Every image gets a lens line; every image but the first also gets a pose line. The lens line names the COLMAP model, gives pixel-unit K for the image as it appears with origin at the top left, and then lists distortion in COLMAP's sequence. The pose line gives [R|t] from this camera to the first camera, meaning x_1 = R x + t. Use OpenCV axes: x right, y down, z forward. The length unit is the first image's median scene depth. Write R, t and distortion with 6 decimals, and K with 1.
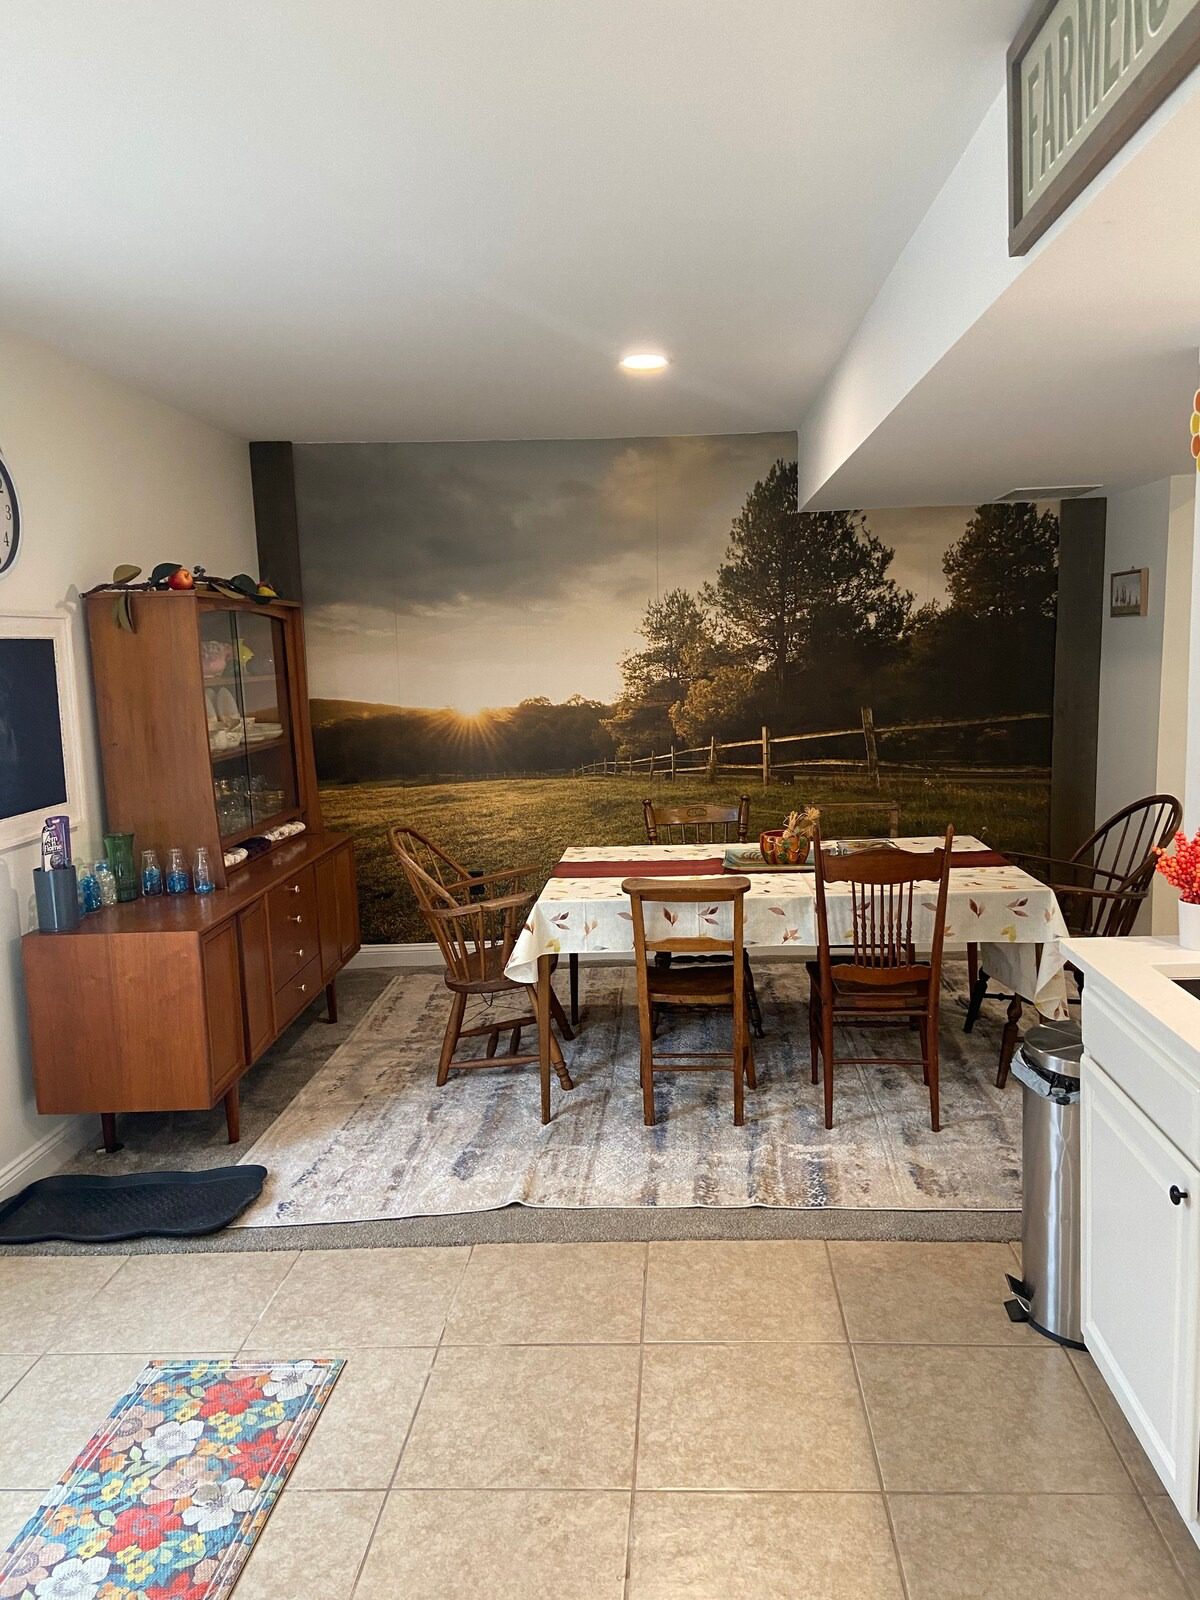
lens RADIAL K [[1225.9, 0, 600.0], [0, 1225.9, 800.0], [0, 0, 1]] dist [0.113719, -0.148295]
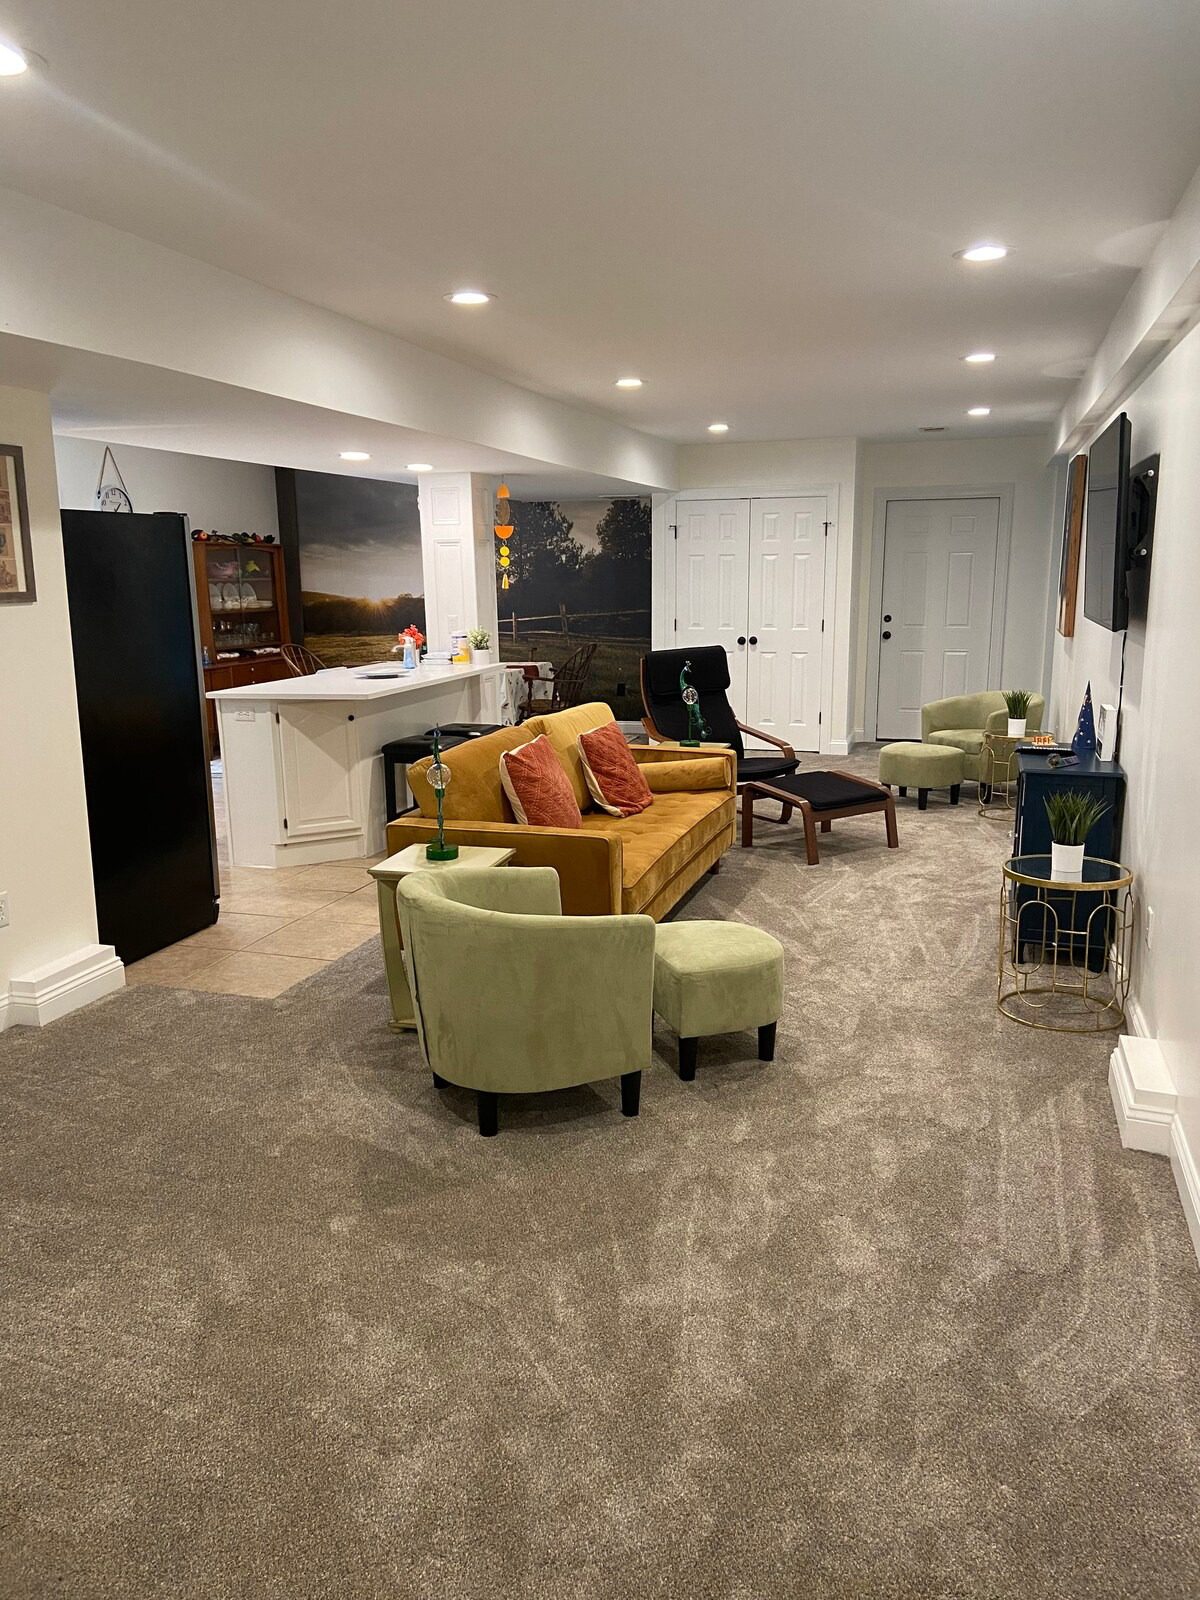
lens RADIAL K [[1225.9, 0, 600.0], [0, 1225.9, 800.0], [0, 0, 1]] dist [0.113719, -0.148295]
pose [[0.970980, 0.064569, -0.230279, 0.750010], [-0.049847, 0.996357, 0.069192, 0.097517], [0.233908, -0.055705, 0.970662, -0.899527]]
